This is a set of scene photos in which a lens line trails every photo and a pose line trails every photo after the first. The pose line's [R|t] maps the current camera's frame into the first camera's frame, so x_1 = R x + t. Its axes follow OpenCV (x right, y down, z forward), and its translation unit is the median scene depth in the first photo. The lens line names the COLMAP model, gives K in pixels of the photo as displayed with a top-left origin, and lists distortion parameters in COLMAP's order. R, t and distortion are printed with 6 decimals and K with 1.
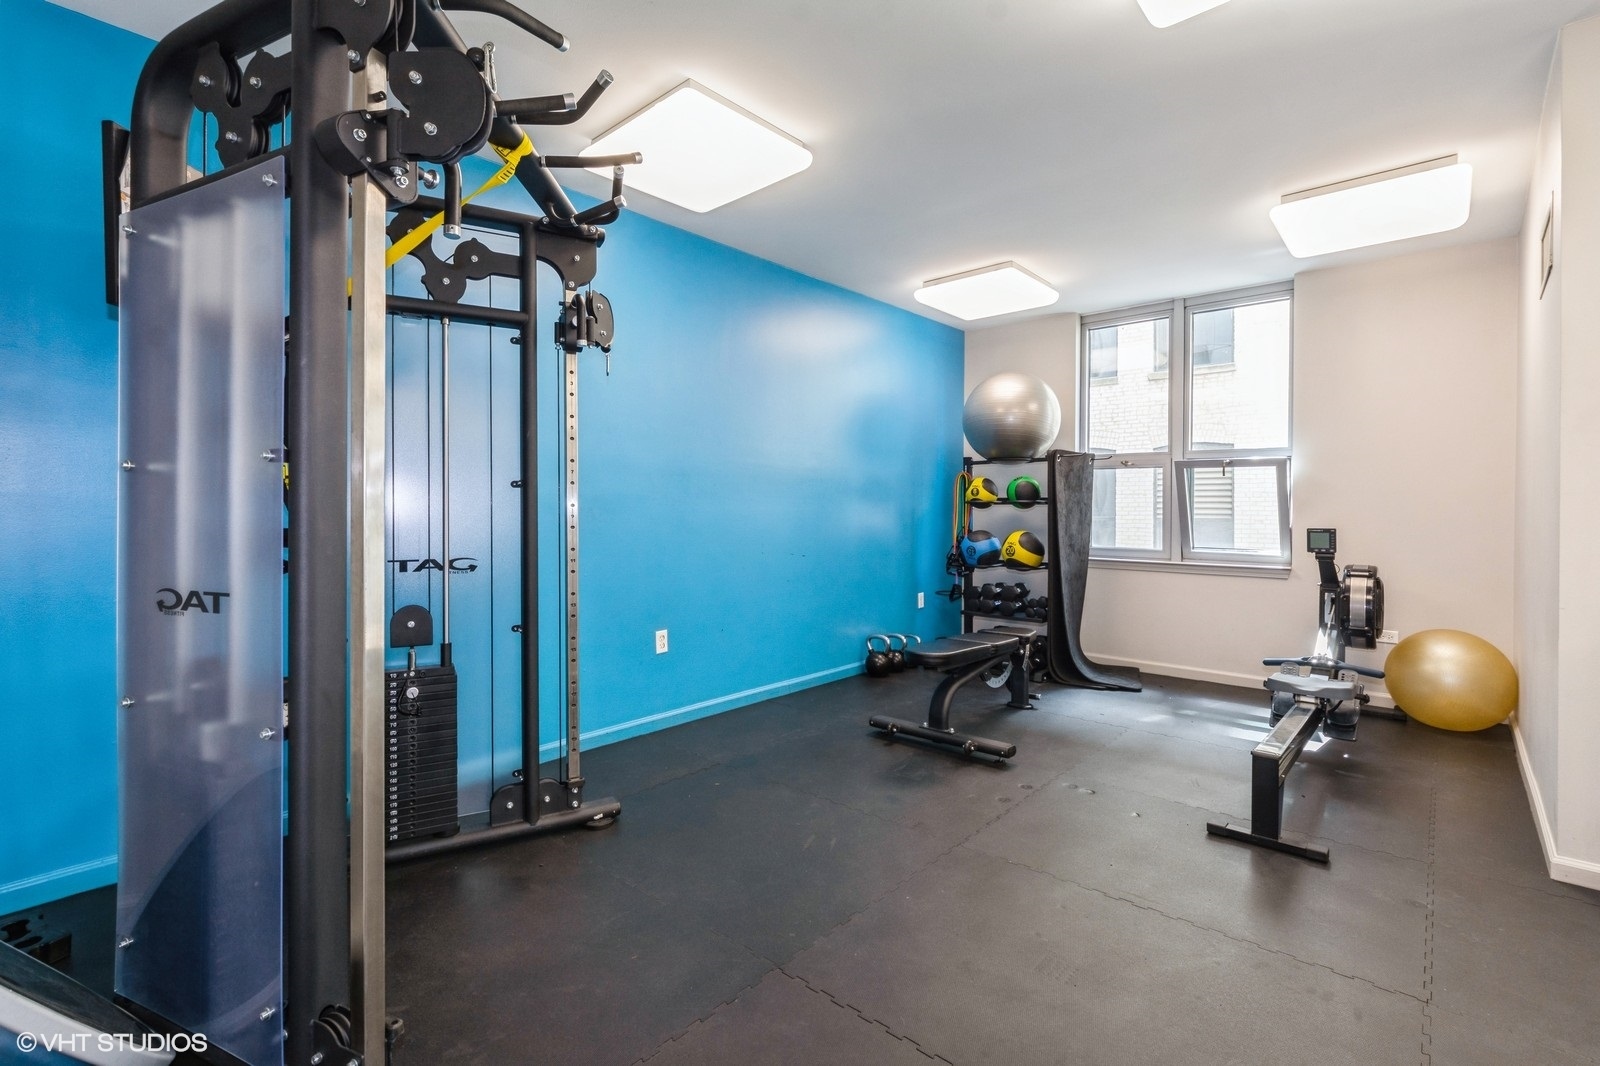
lens RADIAL K [[710.9, 0, 785.4], [0, 710.9, 509.8], [0, 0, 1]] dist [0.003723, 0.000806]
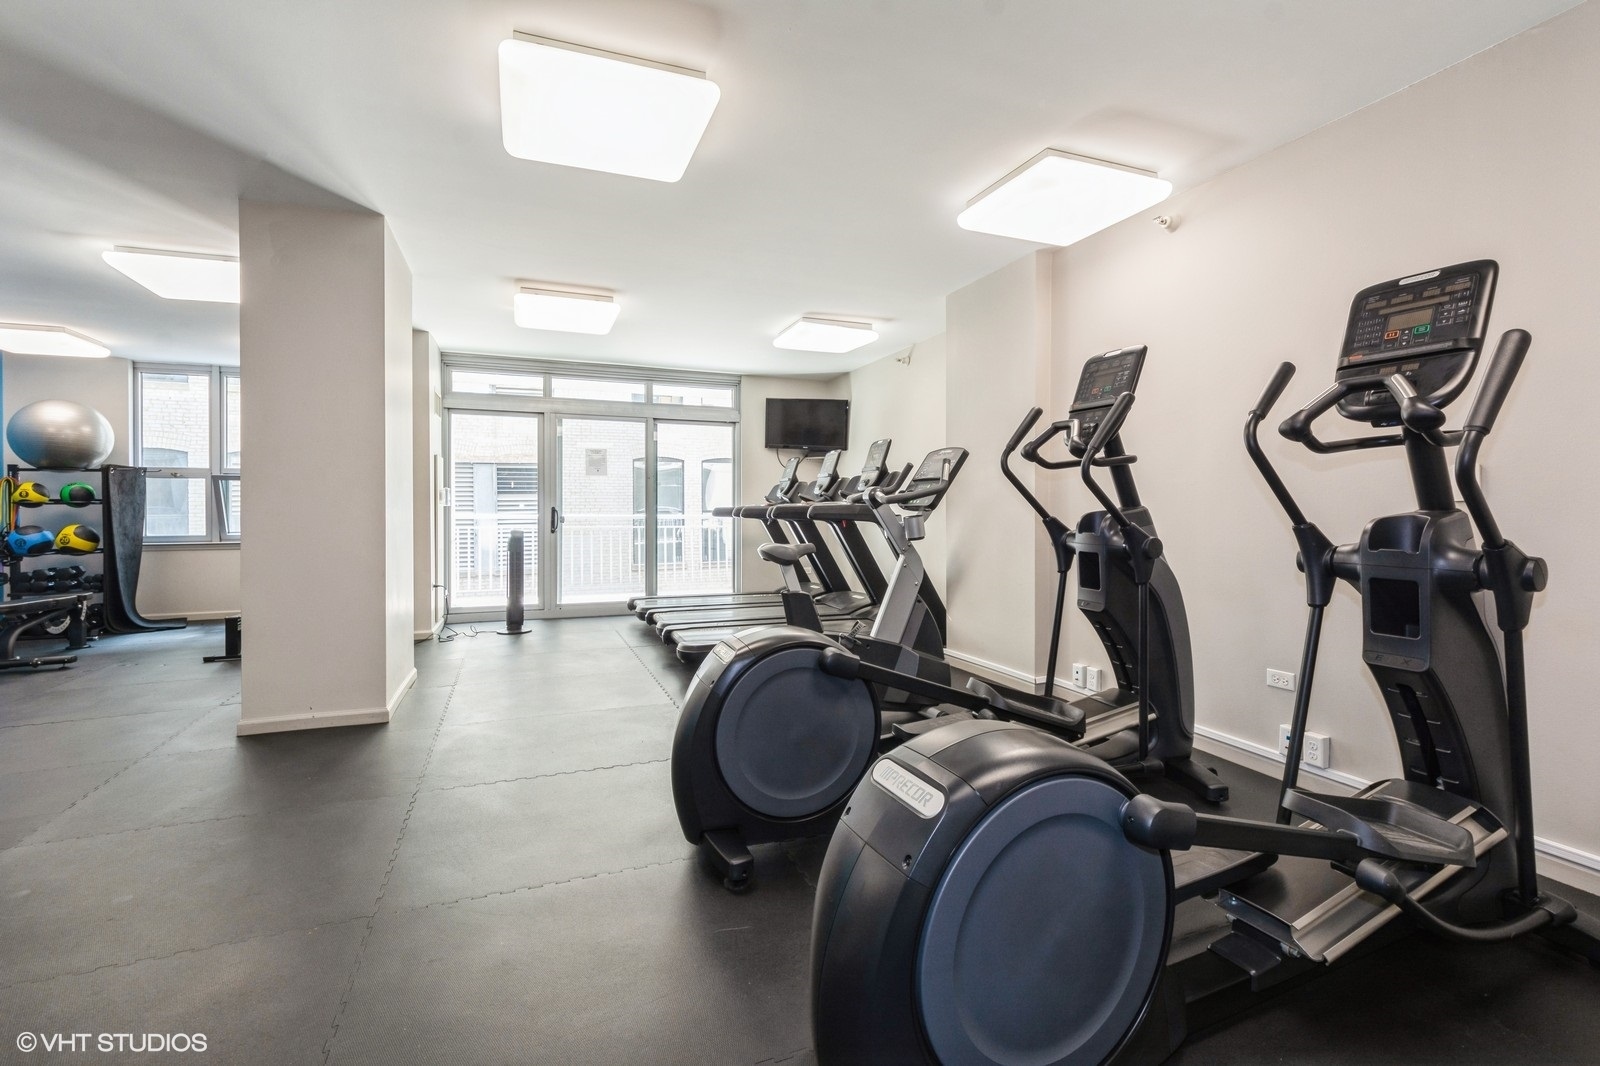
lens RADIAL K [[710.9, 0, 794.4], [0, 710.9, 512.5], [0, 0, 1]] dist [0.003723, 0.000806]
pose [[0.435114, -0.011917, 0.900297, -0.266018], [0.006043, 0.999929, 0.010315, 0.001866], [-0.900355, 0.000952, 0.435155, -0.735176]]
